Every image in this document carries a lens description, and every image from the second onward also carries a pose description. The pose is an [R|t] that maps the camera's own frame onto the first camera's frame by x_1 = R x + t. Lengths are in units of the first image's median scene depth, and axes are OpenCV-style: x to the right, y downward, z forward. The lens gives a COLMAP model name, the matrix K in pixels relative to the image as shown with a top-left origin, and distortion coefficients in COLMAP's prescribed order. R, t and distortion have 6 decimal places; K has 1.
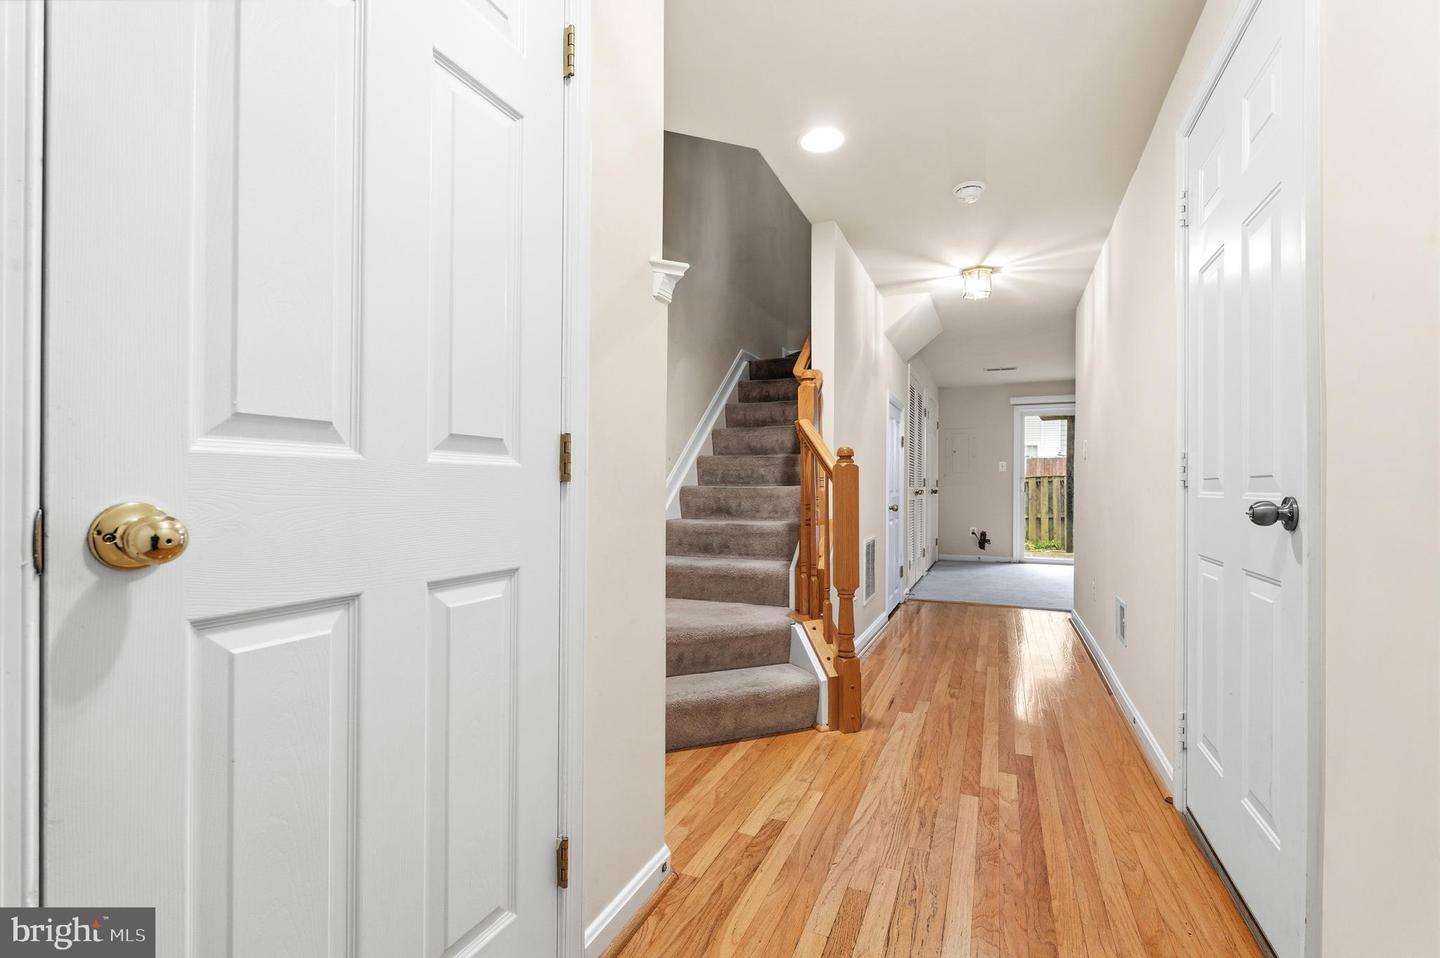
lens RADIAL K [[640.2, 0, 718.8], [0, 640.2, 486.1], [0, 0, 1]] dist [-0.003905, 0.000006]
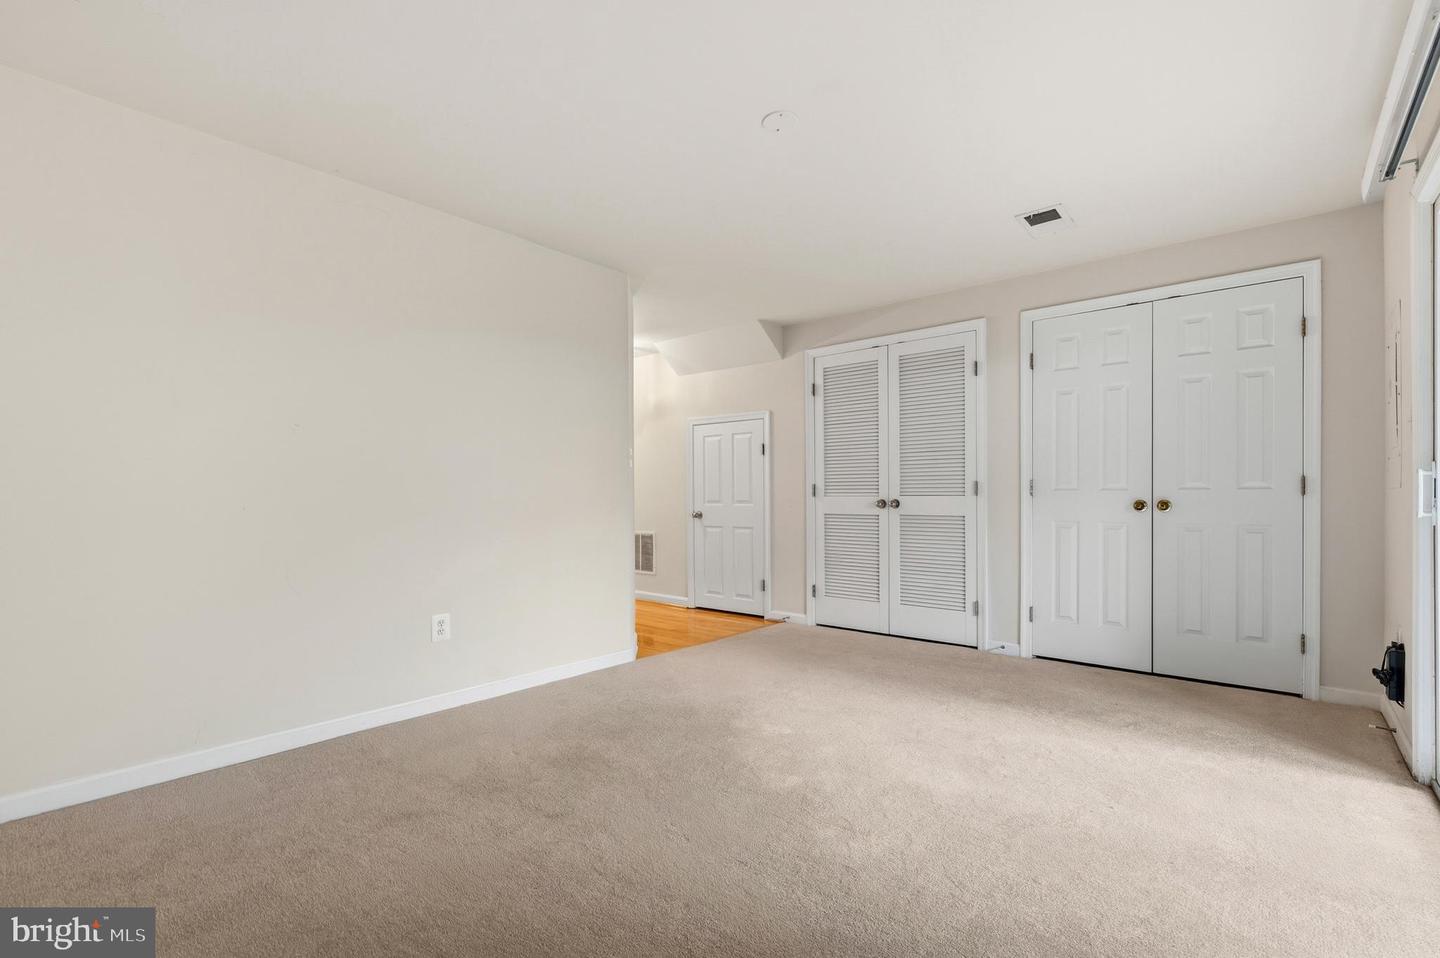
lens RADIAL K [[640.2, 0, 719.9], [0, 640.2, 491.1], [0, 0, 1]] dist [-0.003905, 0.000006]
pose [[-0.289056, -0.011326, -0.957245, 1.499567], [0.008503, 0.999860, -0.014398, -0.022257], [0.957275, -0.012301, -0.288919, 0.776577]]
